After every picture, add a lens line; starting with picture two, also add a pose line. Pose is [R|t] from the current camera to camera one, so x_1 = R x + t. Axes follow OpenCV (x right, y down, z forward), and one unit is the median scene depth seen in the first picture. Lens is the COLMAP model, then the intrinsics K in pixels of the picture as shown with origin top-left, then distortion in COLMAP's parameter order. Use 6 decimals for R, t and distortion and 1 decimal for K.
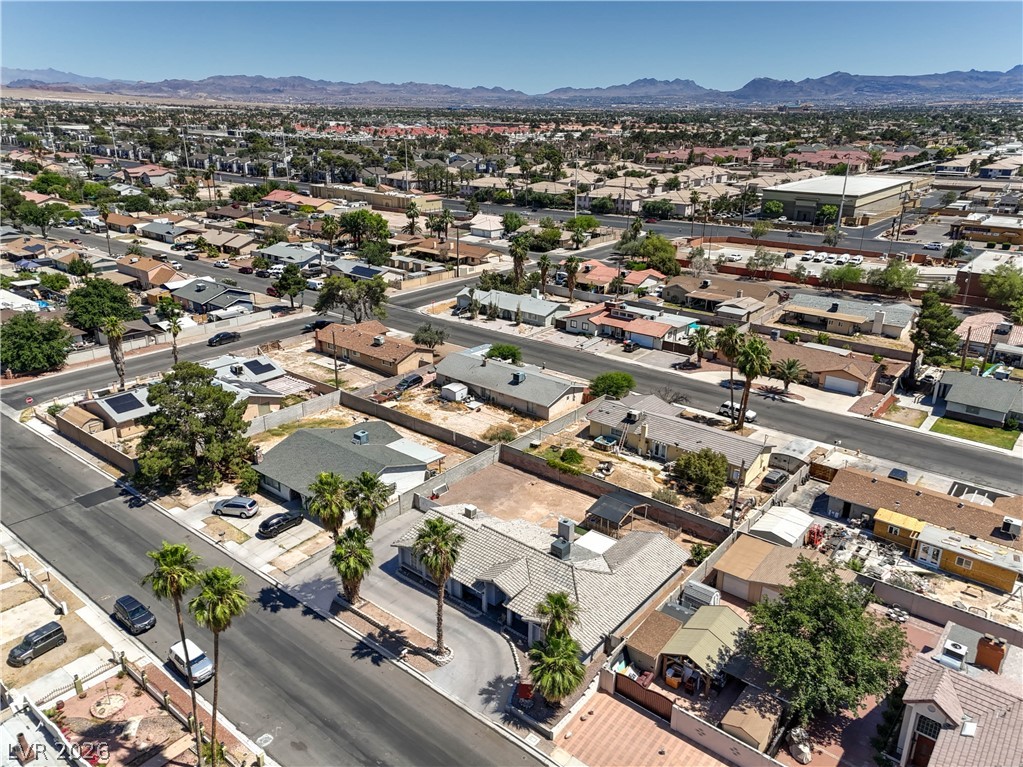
lens RADIAL K [[746.7, 0, 512.5], [0, 746.7, 384.3], [0, 0, 1]] dist [0.104385, -0.069382]
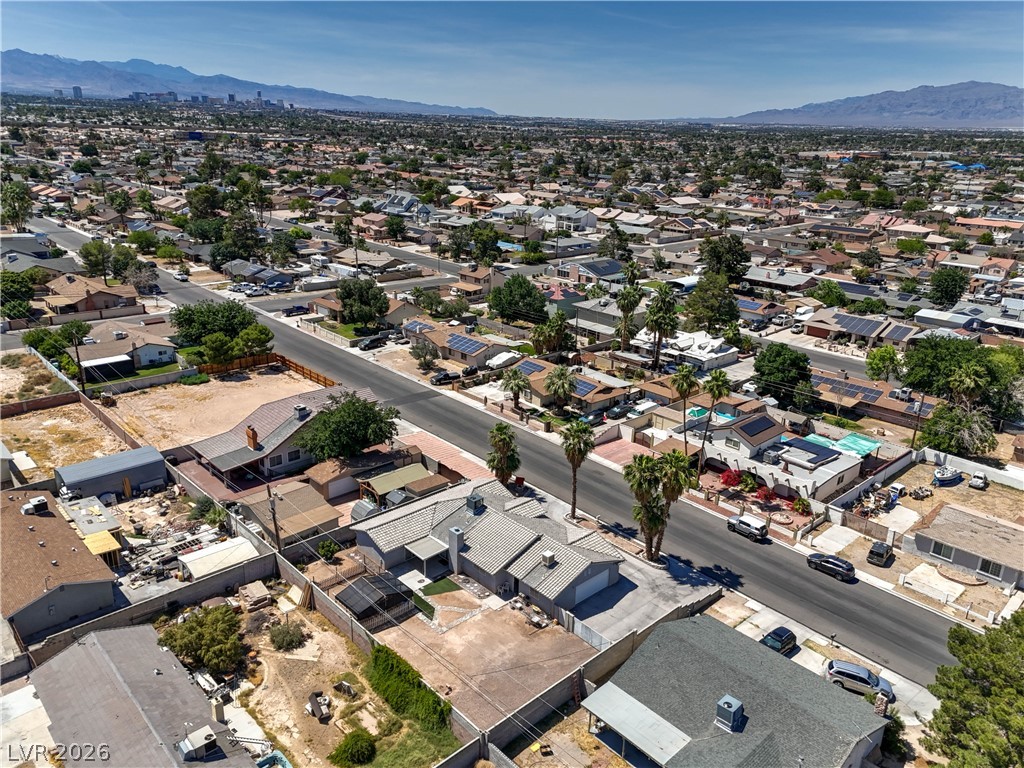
lens RADIAL K [[747.5, 0, 513.0], [0, 747.5, 384.8], [0, 0, 1]] dist [0.104385, -0.069382]
pose [[-0.990120, -0.080242, 0.114993, -0.080241], [0.011608, 0.770362, 0.637501, -0.469221], [-0.139741, 0.632537, -0.761820, 1.240090]]
